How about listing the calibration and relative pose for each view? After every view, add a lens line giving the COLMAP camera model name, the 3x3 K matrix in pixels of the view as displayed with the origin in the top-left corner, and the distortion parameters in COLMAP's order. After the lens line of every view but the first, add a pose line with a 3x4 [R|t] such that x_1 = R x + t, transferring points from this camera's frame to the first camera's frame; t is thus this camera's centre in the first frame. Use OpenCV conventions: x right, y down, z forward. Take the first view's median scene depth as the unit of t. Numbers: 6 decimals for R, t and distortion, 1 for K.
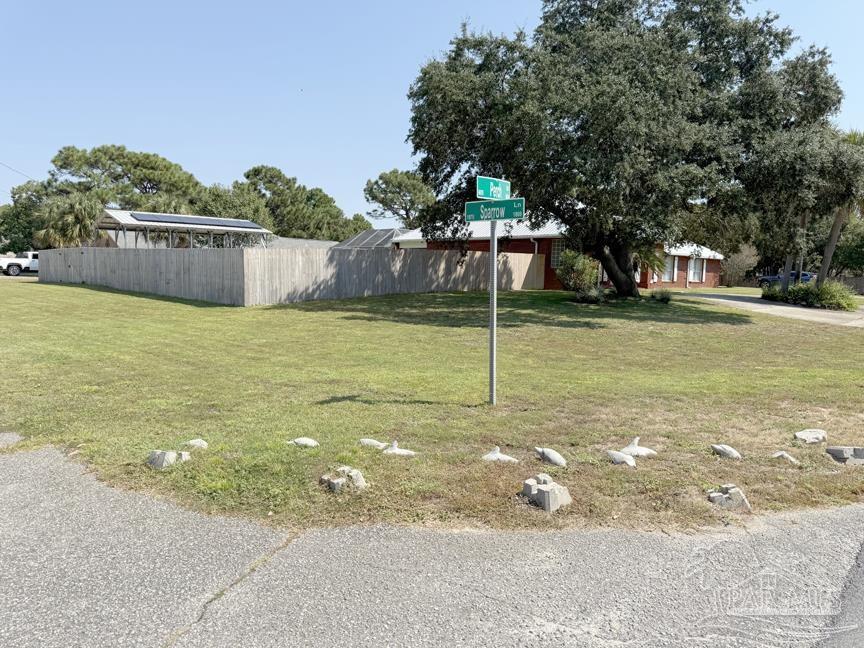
lens RADIAL K [[613.9, 0, 438.0], [0, 613.9, 325.1], [0, 0, 1]] dist [0.065305, -0.067592]
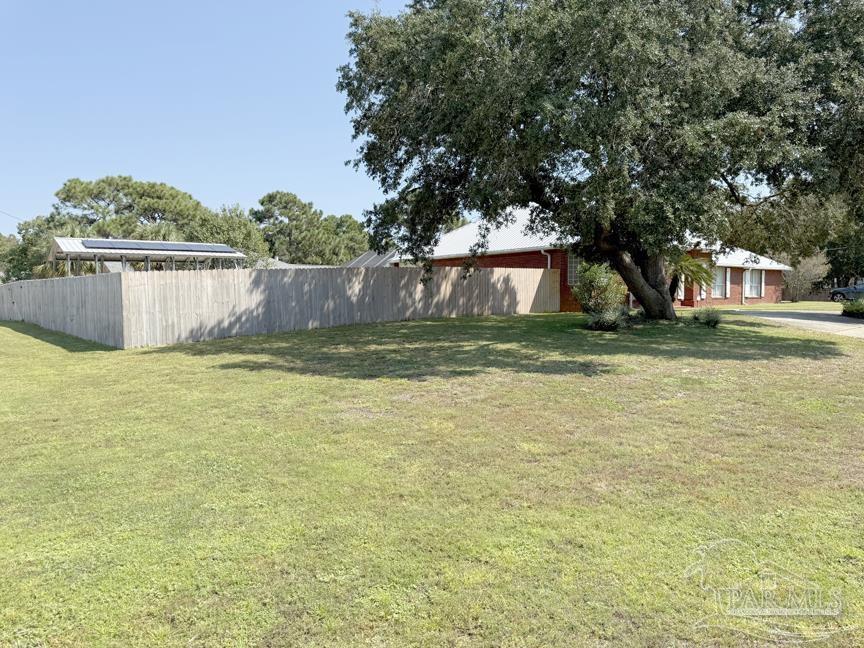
lens RADIAL K [[613.9, 0, 427.5], [0, 613.9, 325.9], [0, 0, 1]] dist [0.065305, -0.067592]
pose [[0.995652, -0.027654, -0.088954, 0.091924], [0.024269, 0.998948, -0.038913, -0.015914], [0.089937, 0.036585, 0.995275, 0.225229]]
